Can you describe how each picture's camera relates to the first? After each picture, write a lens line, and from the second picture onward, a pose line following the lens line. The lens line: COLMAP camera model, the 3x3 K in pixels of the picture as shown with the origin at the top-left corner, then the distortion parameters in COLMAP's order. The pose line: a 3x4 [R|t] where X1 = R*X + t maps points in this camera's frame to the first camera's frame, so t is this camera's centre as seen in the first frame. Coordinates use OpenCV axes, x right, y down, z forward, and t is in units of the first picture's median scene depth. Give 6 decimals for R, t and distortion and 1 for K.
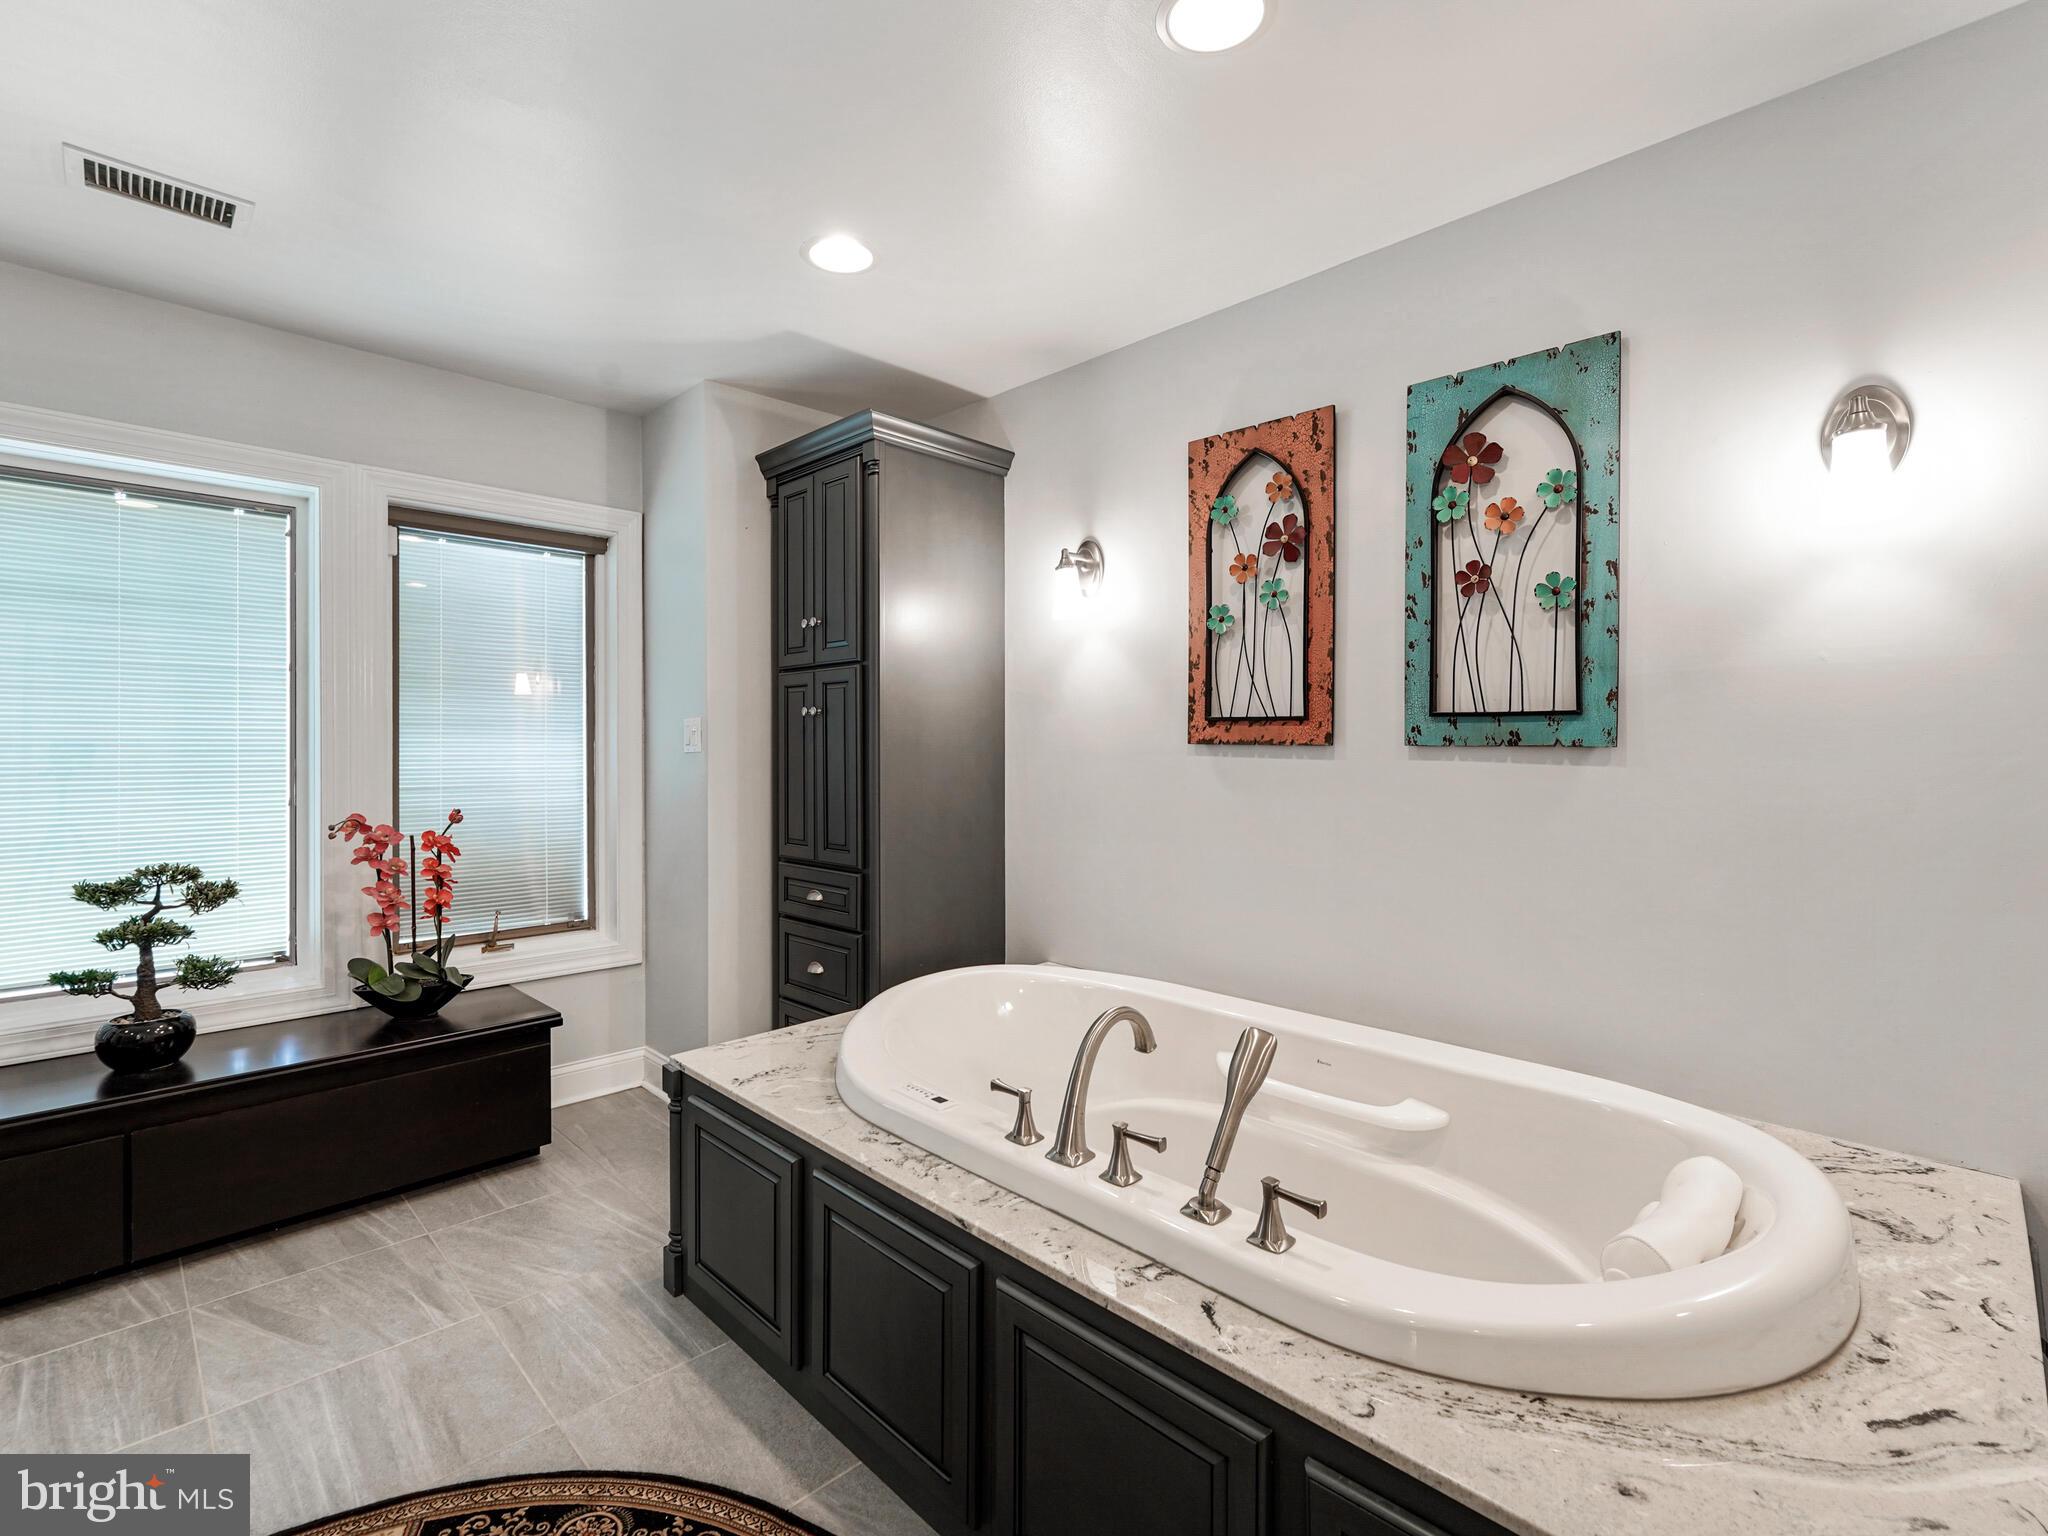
lens RADIAL K [[933.0, 0, 1016.1], [0, 933.0, 743.3], [0, 0, 1]] dist [-0.001583, -0.001482]
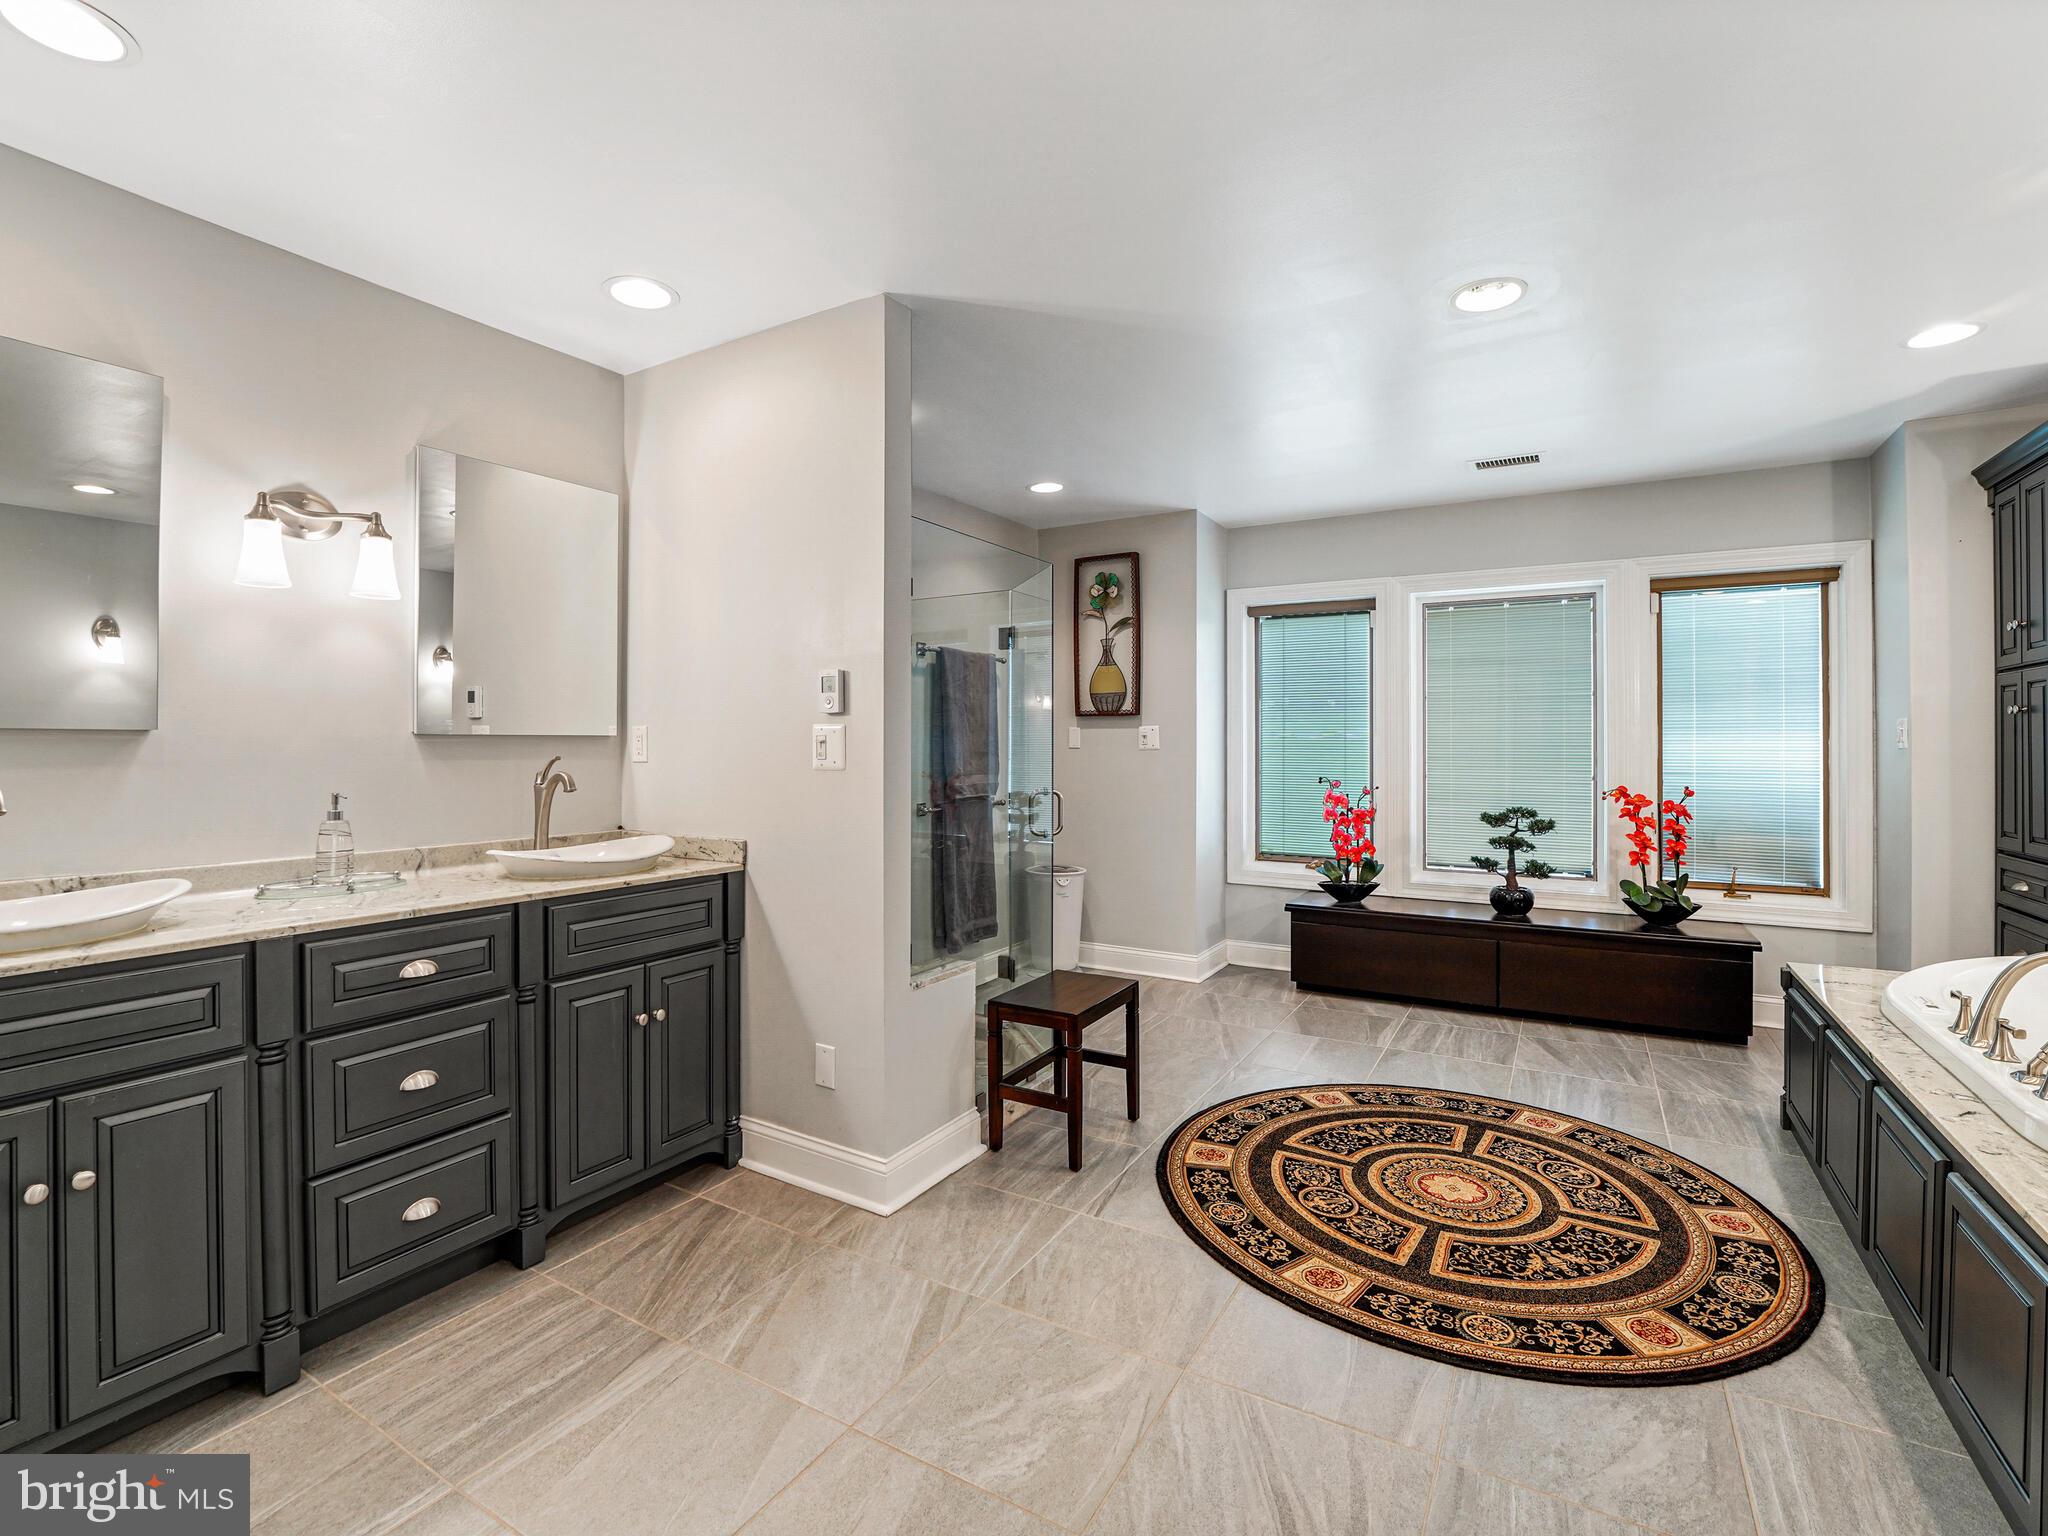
lens RADIAL K [[933.0, 0, 1016.1], [0, 933.0, 743.3], [0, 0, 1]] dist [-0.001583, -0.001482]
pose [[0.250035, 0.000292, -0.968237, 0.538934], [0.000867, 0.999999, 0.000526, 0.001932], [0.968237, -0.000971, 0.250034, -0.368578]]
